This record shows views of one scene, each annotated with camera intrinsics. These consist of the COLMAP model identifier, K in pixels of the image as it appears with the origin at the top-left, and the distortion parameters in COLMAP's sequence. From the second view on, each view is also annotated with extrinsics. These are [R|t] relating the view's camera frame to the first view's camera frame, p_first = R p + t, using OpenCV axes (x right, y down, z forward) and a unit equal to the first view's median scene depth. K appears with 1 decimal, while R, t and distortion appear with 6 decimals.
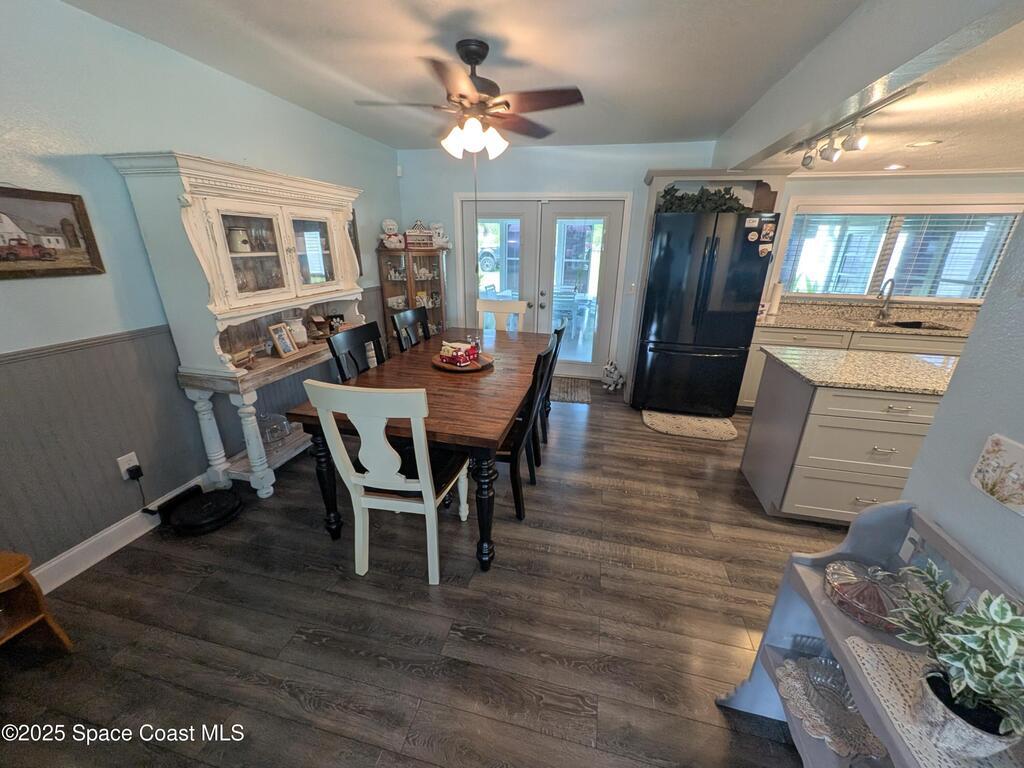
lens RADIAL K [[385.0, 0, 514.0], [0, 385.0, 379.9], [0, 0, 1]] dist [0.004286, -0.000259]
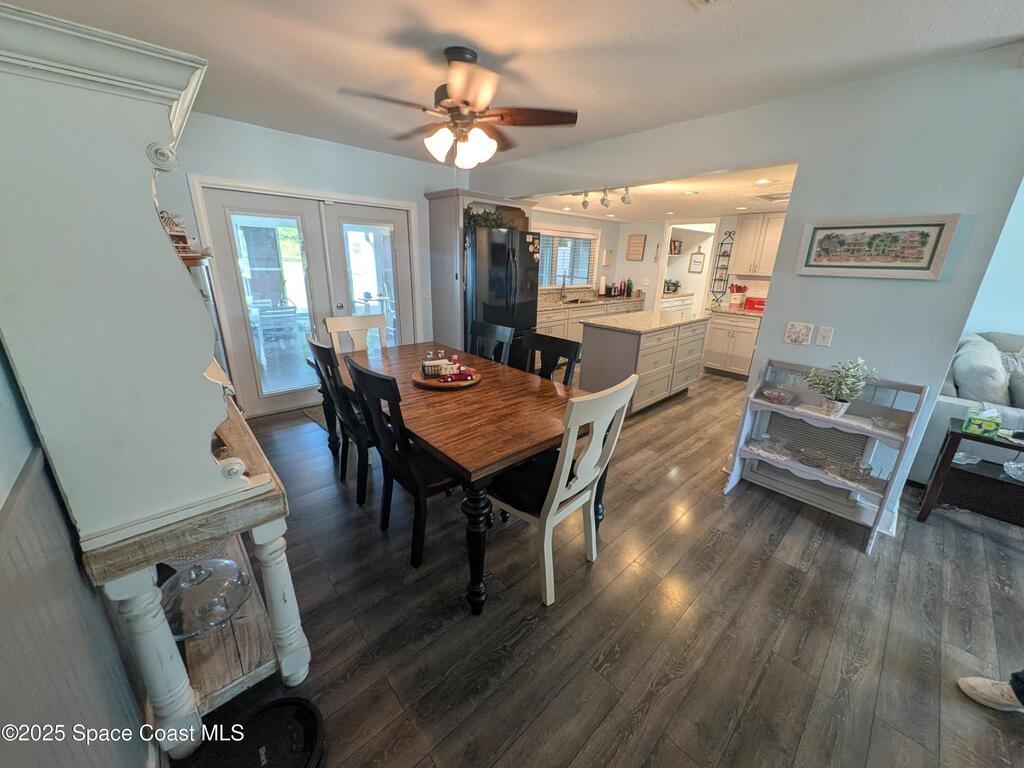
lens RADIAL K [[385.0, 0, 515.2], [0, 385.0, 380.7], [0, 0, 1]] dist [0.004286, -0.000259]
pose [[0.564607, -0.252522, 0.785781, -0.577678], [0.263119, 0.957442, 0.118628, -0.081942], [-0.782296, 0.139776, 0.607022, 0.233133]]
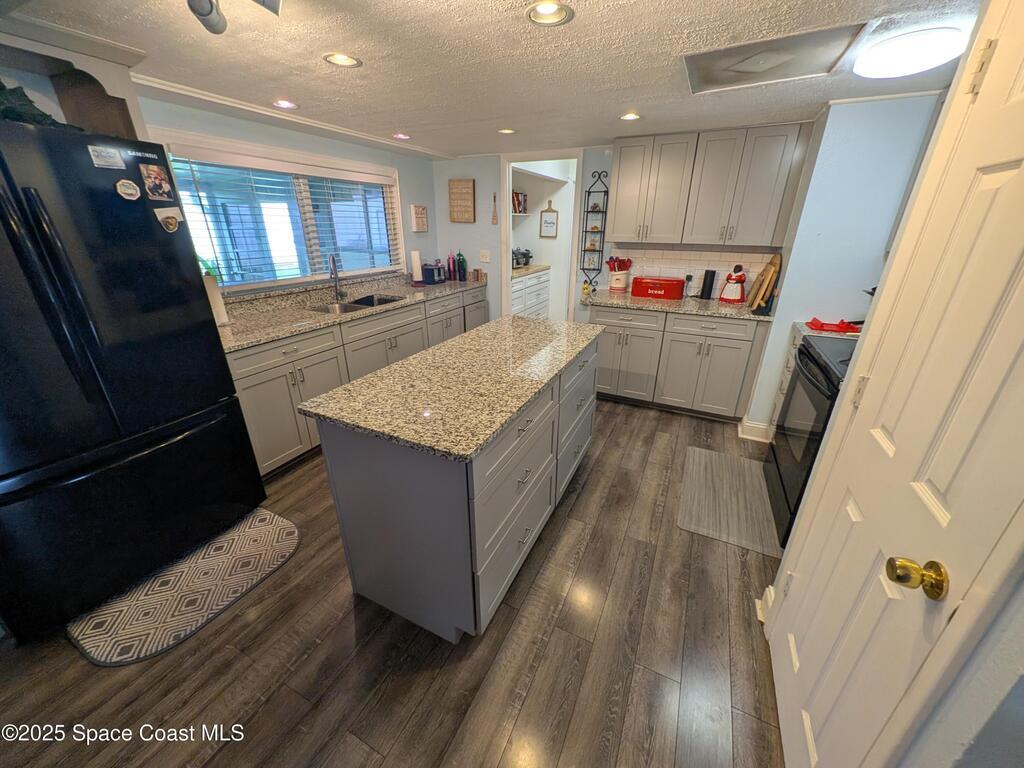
lens RADIAL K [[385.0, 0, 514.9], [0, 385.0, 381.3], [0, 0, 1]] dist [0.004286, -0.000259]
pose [[0.224902, -0.382769, 0.896051, 0.193833], [0.326817, 0.895972, 0.300707, -0.135675], [-0.917938, 0.225215, 0.326602, 0.421083]]
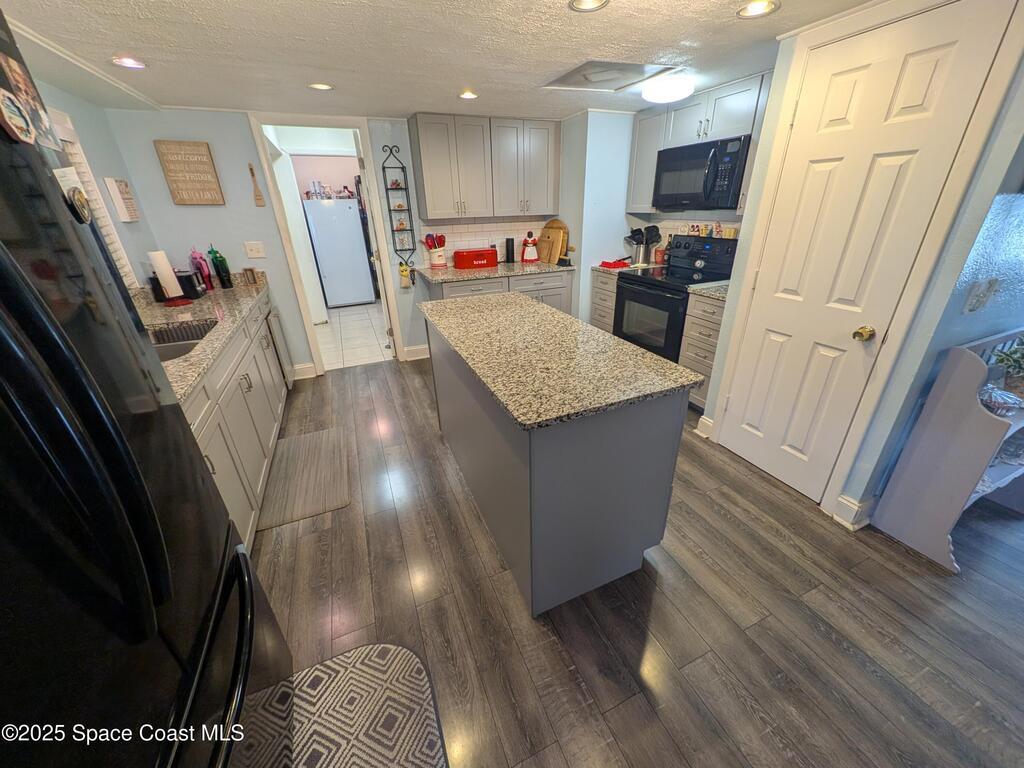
lens RADIAL K [[385.0, 0, 514.6], [0, 385.0, 381.0], [0, 0, 1]] dist [0.004286, -0.000259]
pose [[-0.594485, -0.339669, 0.728843, 0.271487], [0.285532, 0.758161, 0.586228, -0.283930], [-0.751704, 0.556612, -0.353728, 0.860555]]
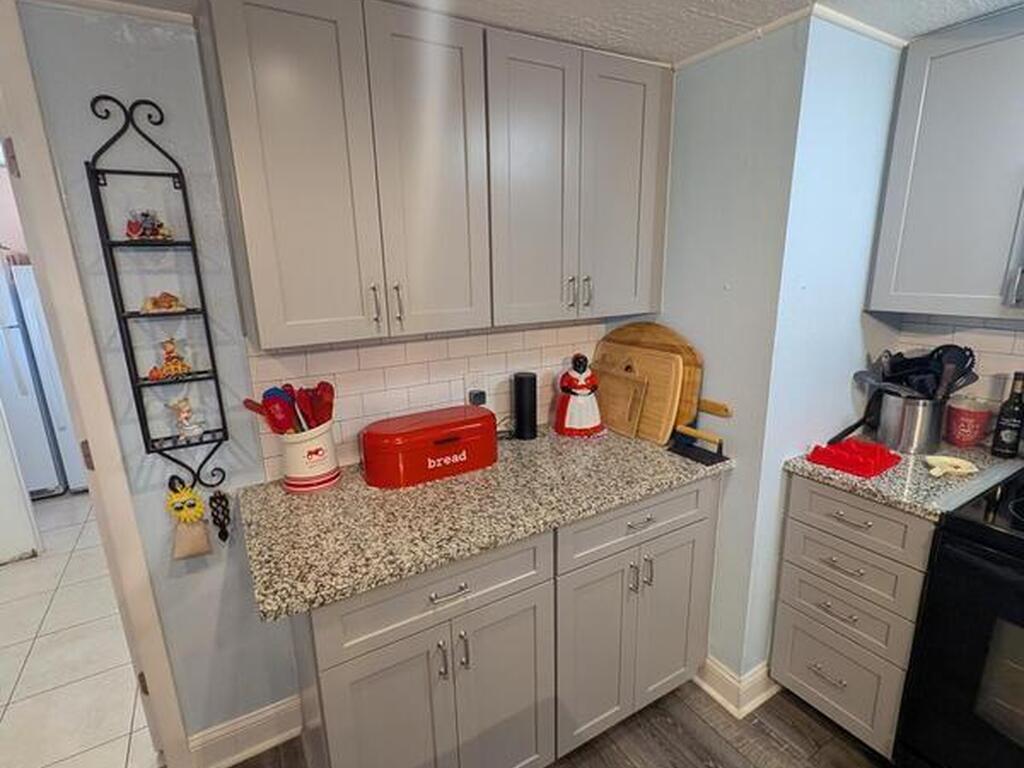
lens RADIAL K [[508.1, 0, 516.2], [0, 508.1, 387.0], [0, 0, 1]] dist [0.001164, -0.000530]
pose [[-0.700555, -0.178651, 0.690874, 0.895104], [0.249351, 0.845841, 0.471569, -0.182211], [-0.668615, 0.502630, -0.548012, 0.535426]]
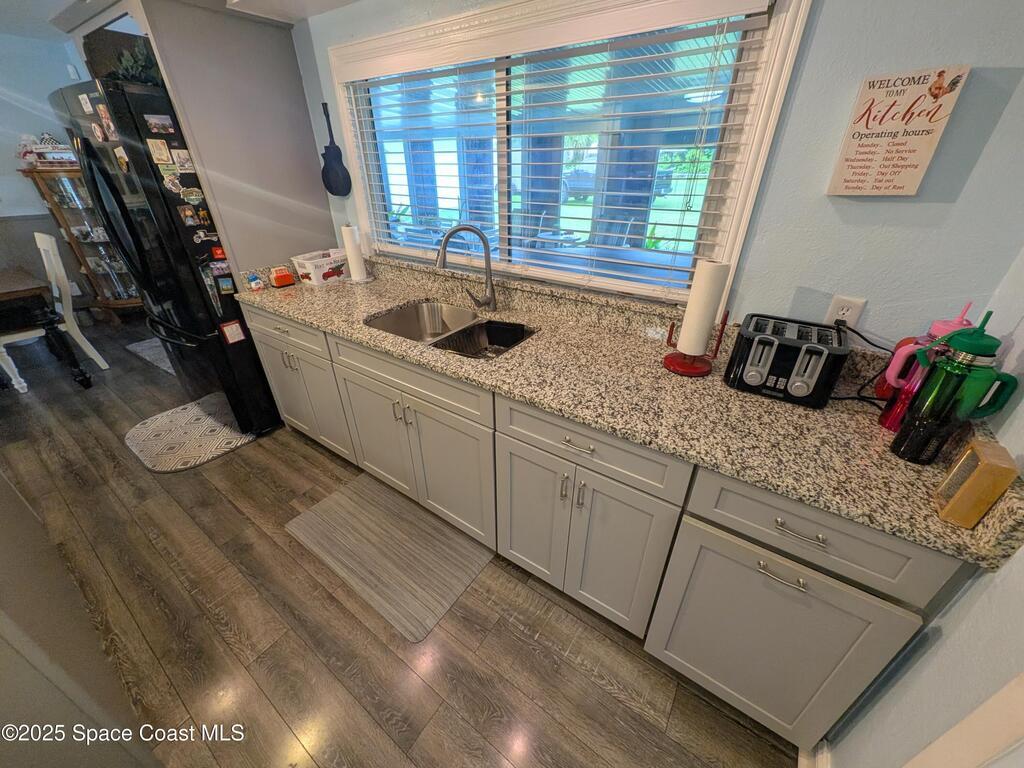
lens RADIAL K [[385.0, 0, 513.2], [0, 385.0, 381.0], [0, 0, 1]] dist [0.004286, -0.000259]
pose [[0.930727, 0.165437, -0.326157, 1.255598], [-0.112436, 0.978080, 0.175264, -0.172117], [0.348003, -0.126451, 0.928926, 0.589530]]
